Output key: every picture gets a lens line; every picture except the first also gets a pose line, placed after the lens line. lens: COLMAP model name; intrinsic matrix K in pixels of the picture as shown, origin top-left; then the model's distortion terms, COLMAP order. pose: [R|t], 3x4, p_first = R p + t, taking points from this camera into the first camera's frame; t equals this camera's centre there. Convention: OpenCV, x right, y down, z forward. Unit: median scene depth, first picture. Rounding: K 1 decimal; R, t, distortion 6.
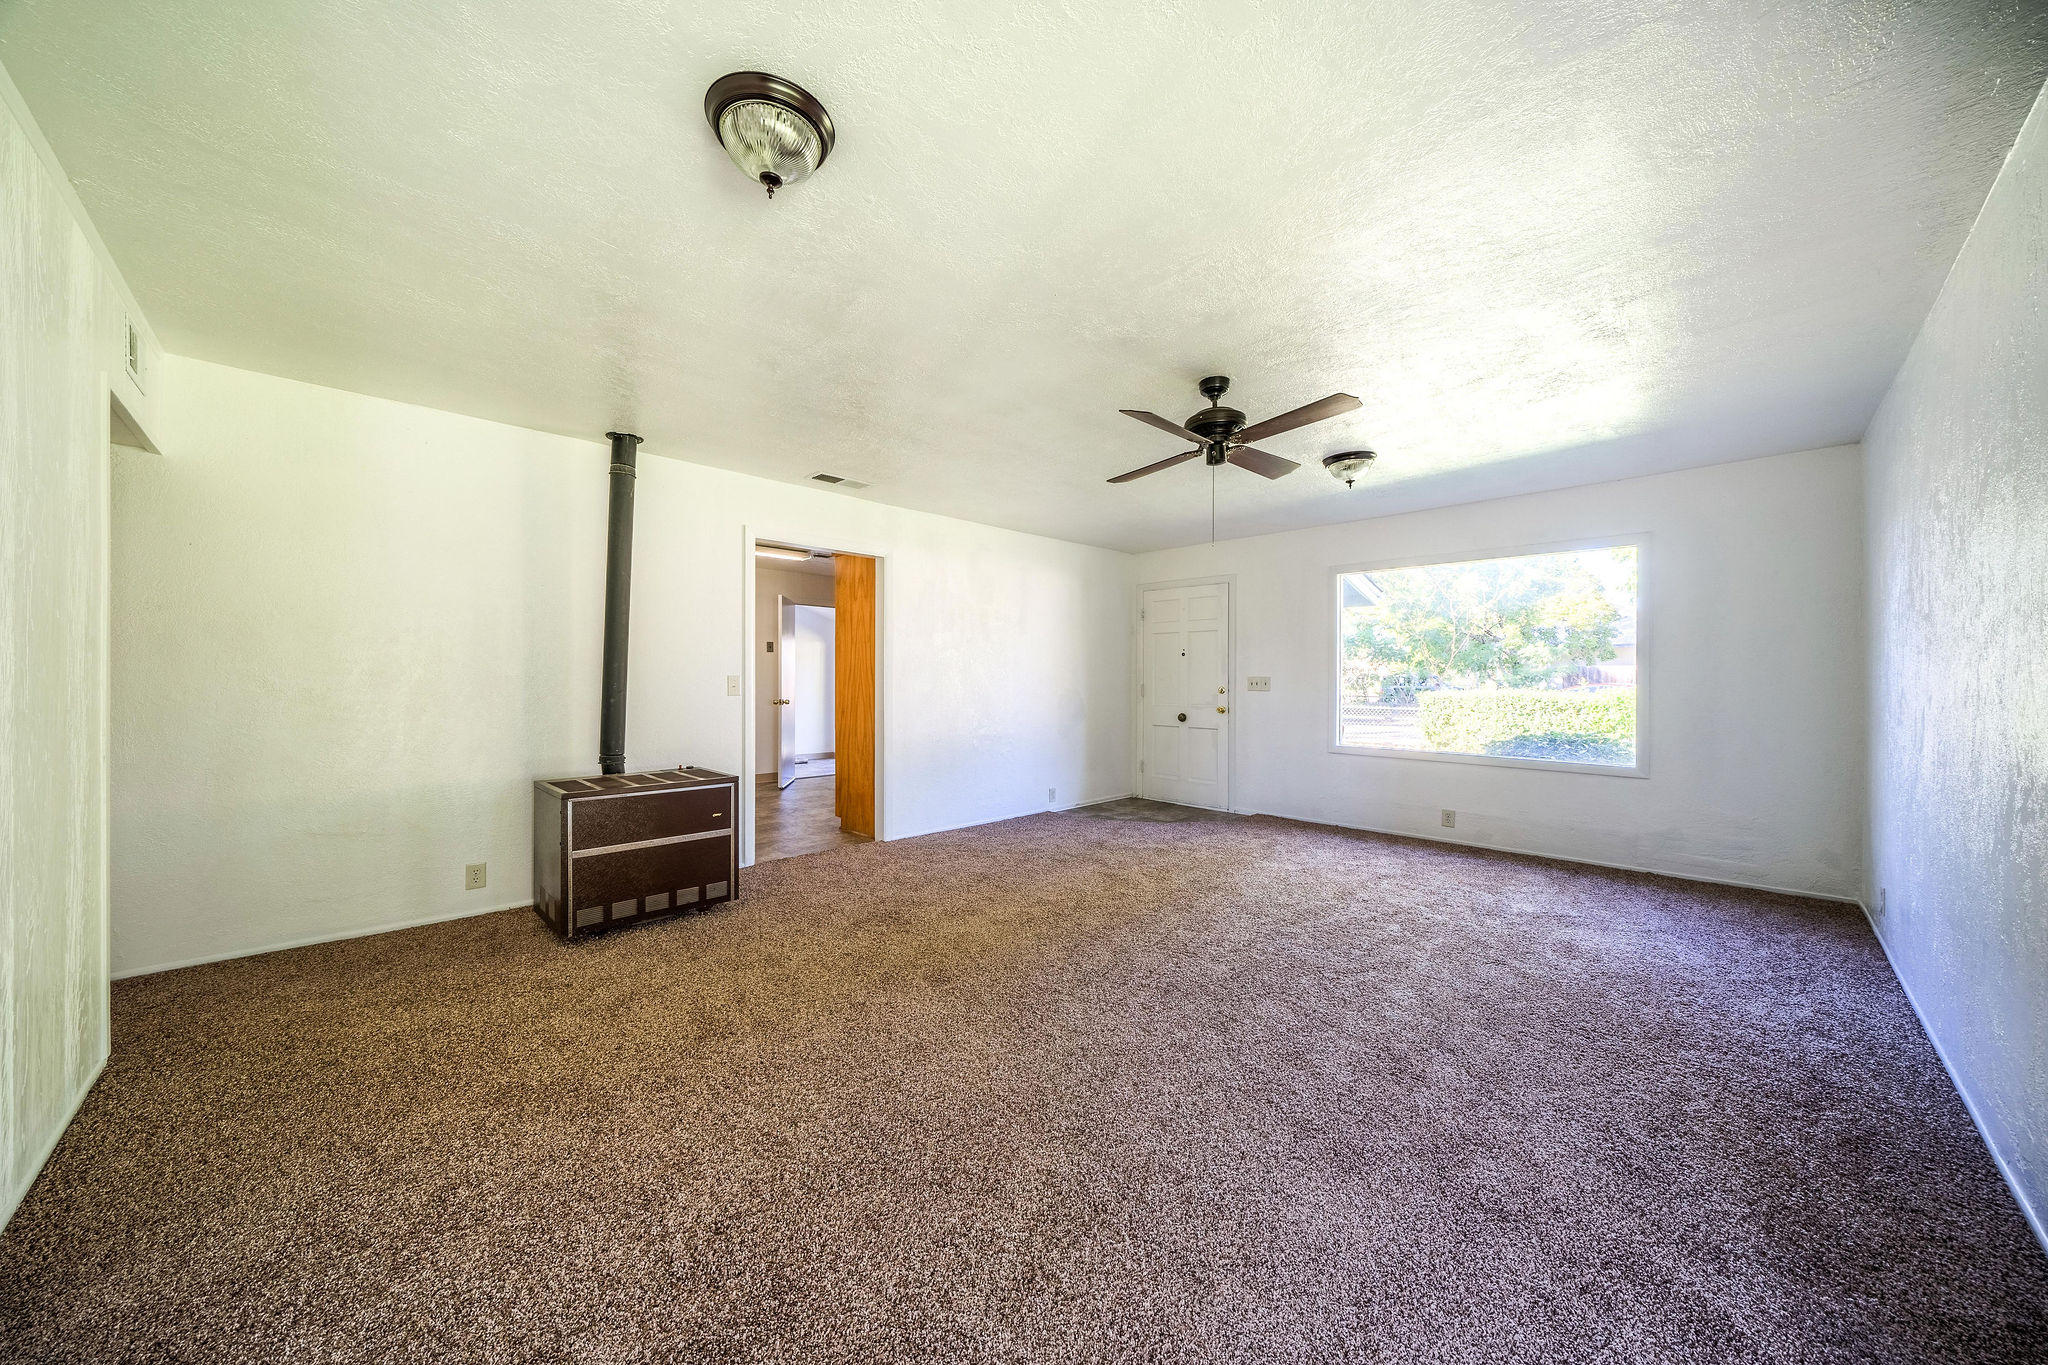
lens RADIAL K [[708.9, 0, 1012.9], [0, 708.9, 674.5], [0, 0, 1]] dist [-0.002123, -0.000210]
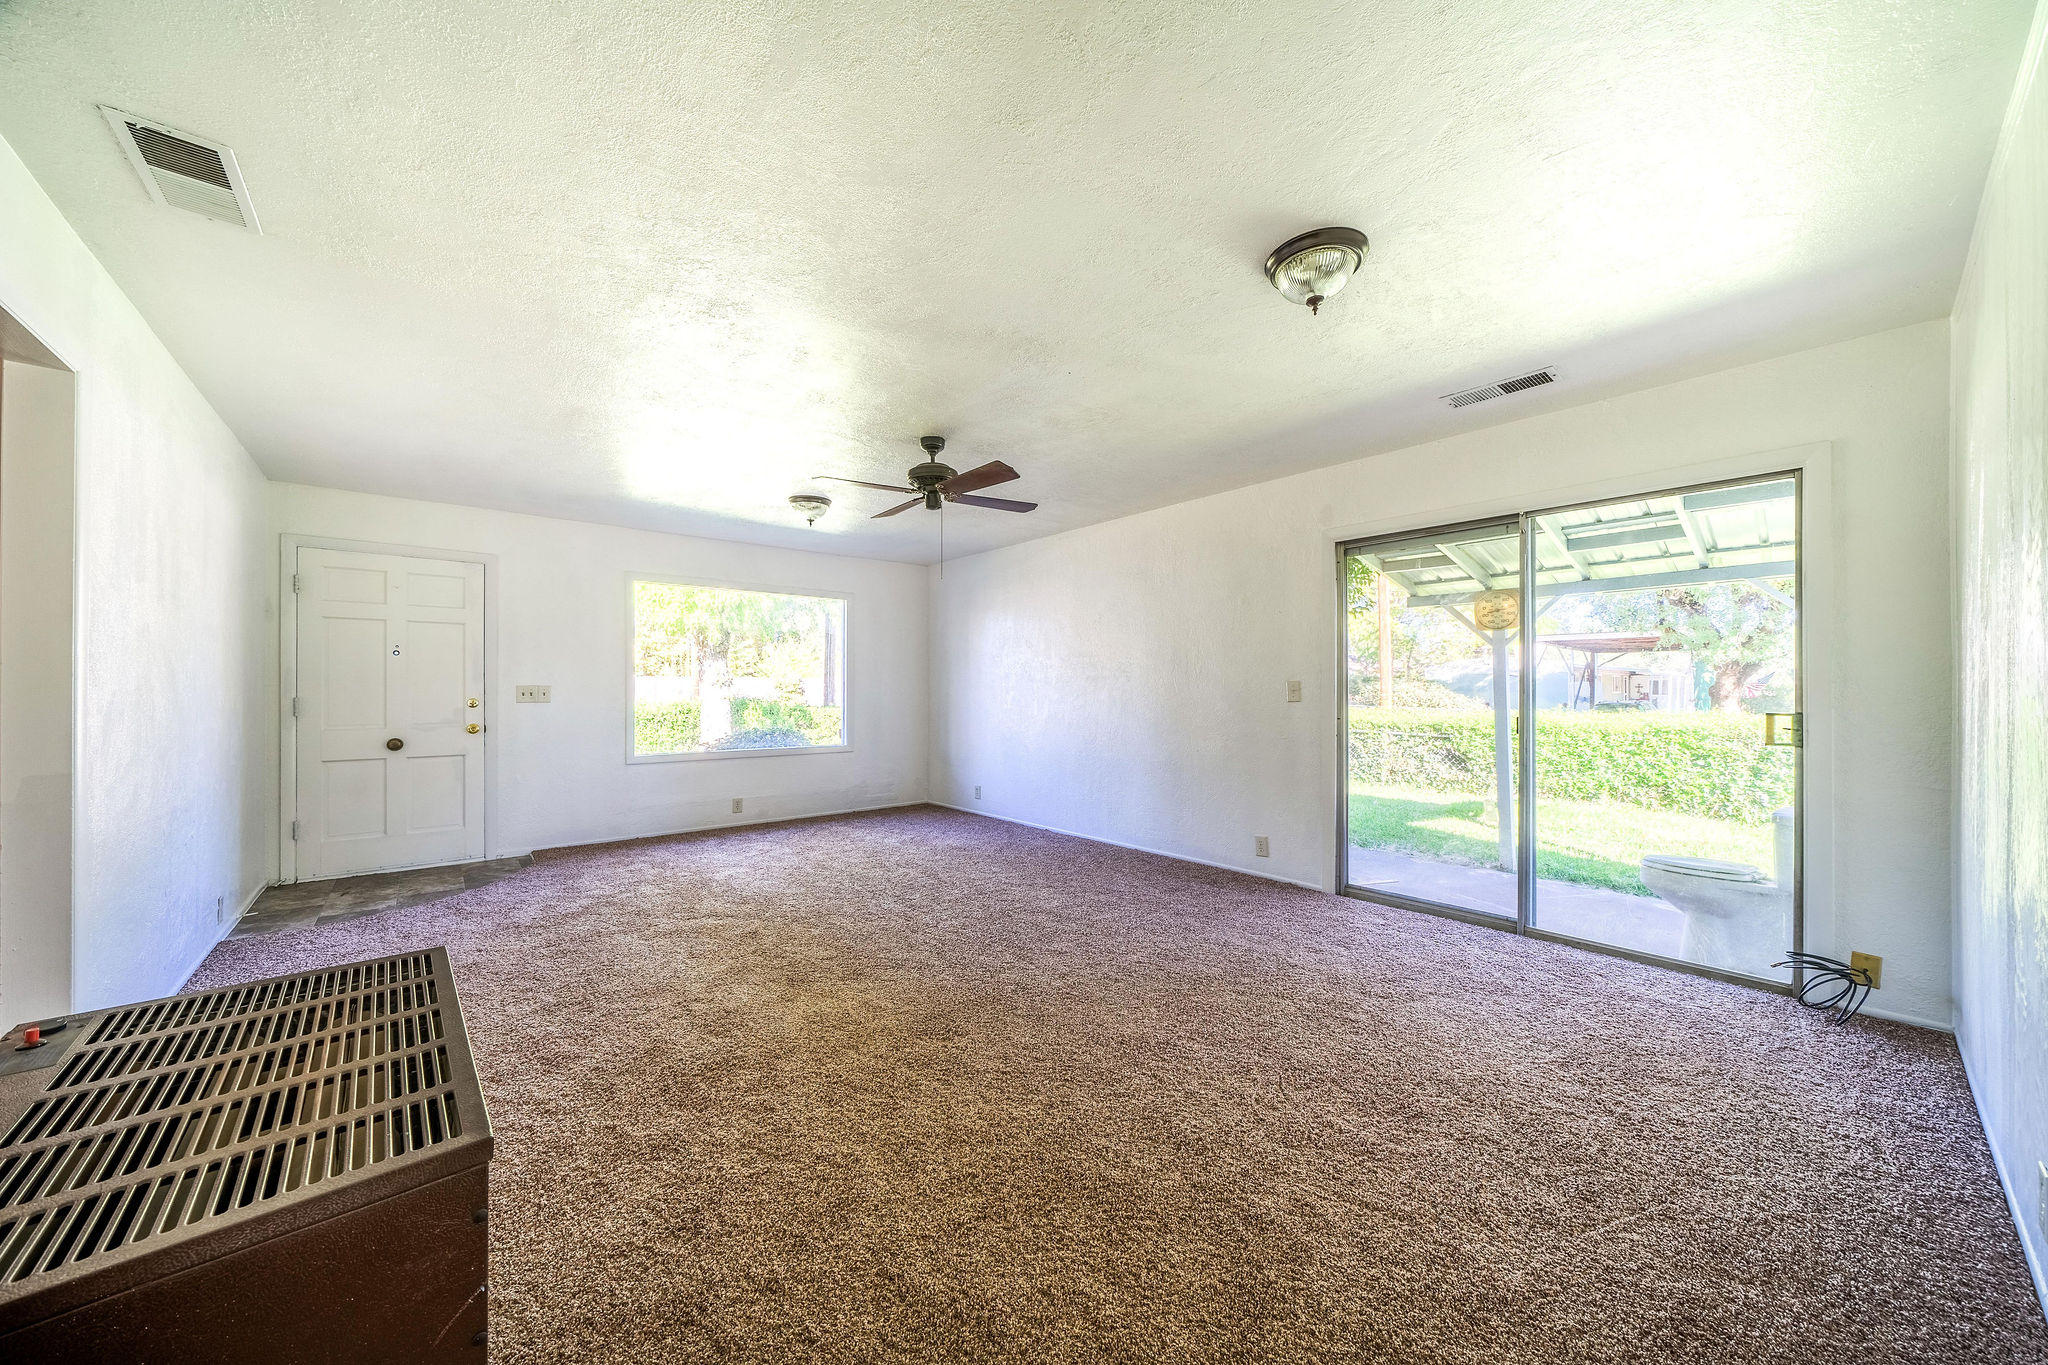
lens RADIAL K [[708.9, 0, 1015.3], [0, 708.9, 684.7], [0, 0, 1]] dist [-0.002123, -0.000210]
pose [[0.056406, -0.001920, 0.998406, -0.446336], [-0.008475, 0.999961, 0.002402, -0.004602], [-0.998372, -0.008597, 0.056388, 0.388677]]
